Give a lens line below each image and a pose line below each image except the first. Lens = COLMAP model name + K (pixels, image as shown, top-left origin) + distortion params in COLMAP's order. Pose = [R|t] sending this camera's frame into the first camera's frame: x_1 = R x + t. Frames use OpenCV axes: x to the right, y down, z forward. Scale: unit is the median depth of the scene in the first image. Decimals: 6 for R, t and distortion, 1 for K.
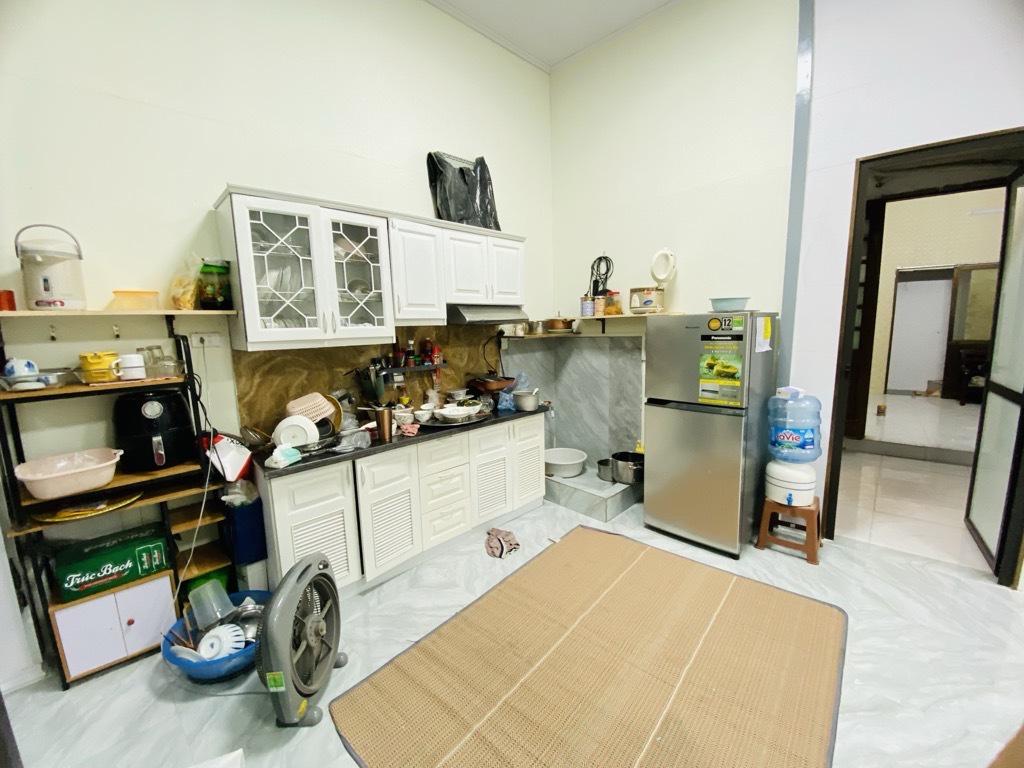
lens RADIAL K [[416.3, 0, 512.3], [0, 416.3, 382.3], [0, 0, 1]] dist [0.025503, -0.022237]
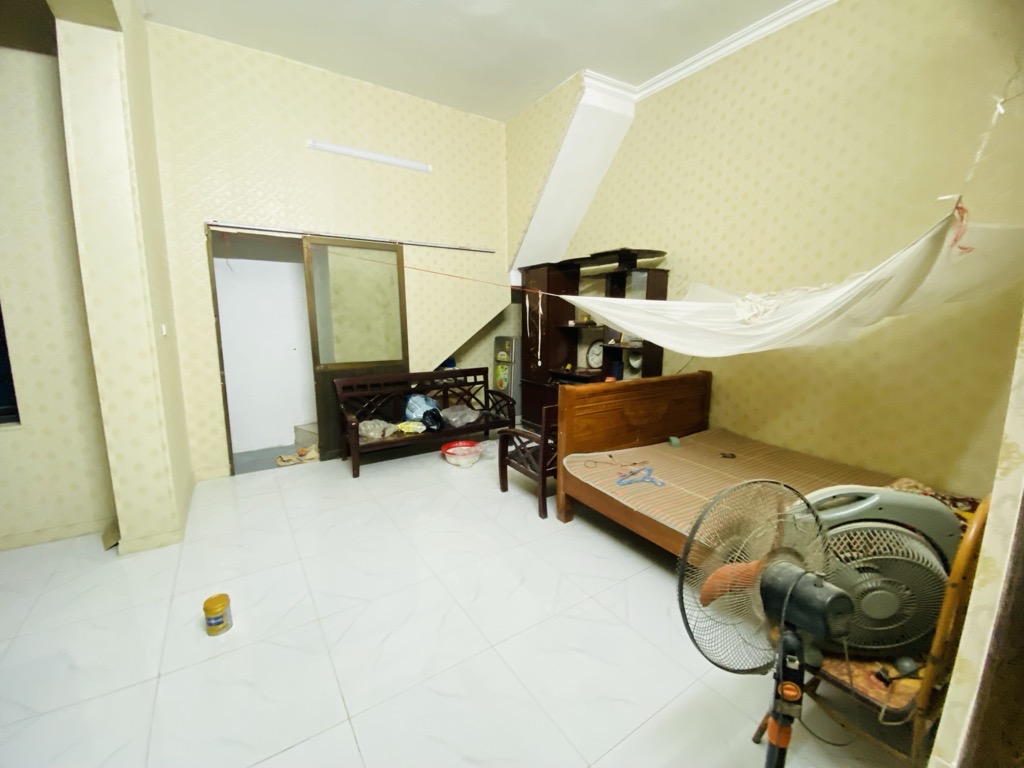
lens RADIAL K [[416.3, 0, 512.3], [0, 416.3, 382.3], [0, 0, 1]] dist [0.025503, -0.022237]
pose [[0.268990, -0.132806, 0.953943, 0.582925], [0.130034, 0.986387, 0.100657, -0.103967], [-0.954325, 0.096969, 0.282598, 0.596564]]
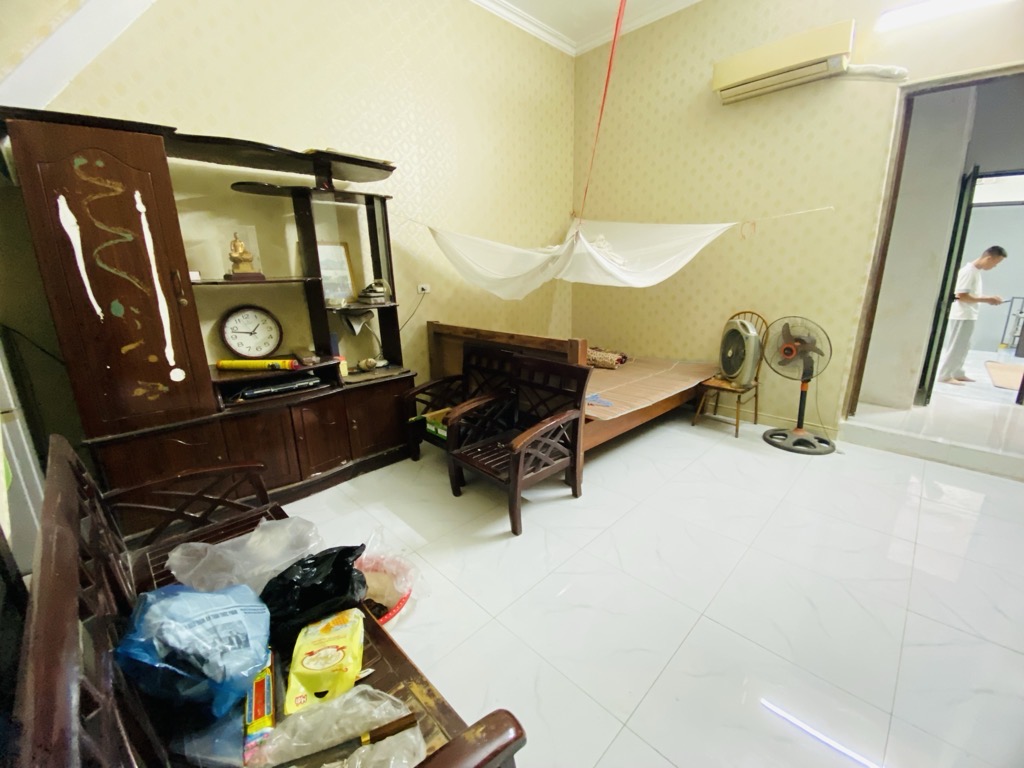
lens RADIAL K [[416.3, 0, 512.3], [0, 416.3, 382.3], [0, 0, 1]] dist [0.025503, -0.022237]
pose [[-0.993764, 0.010902, 0.110971, 1.077911], [0.052773, 0.922677, 0.381946, -0.164658], [-0.098226, 0.385420, -0.917498, 1.074681]]
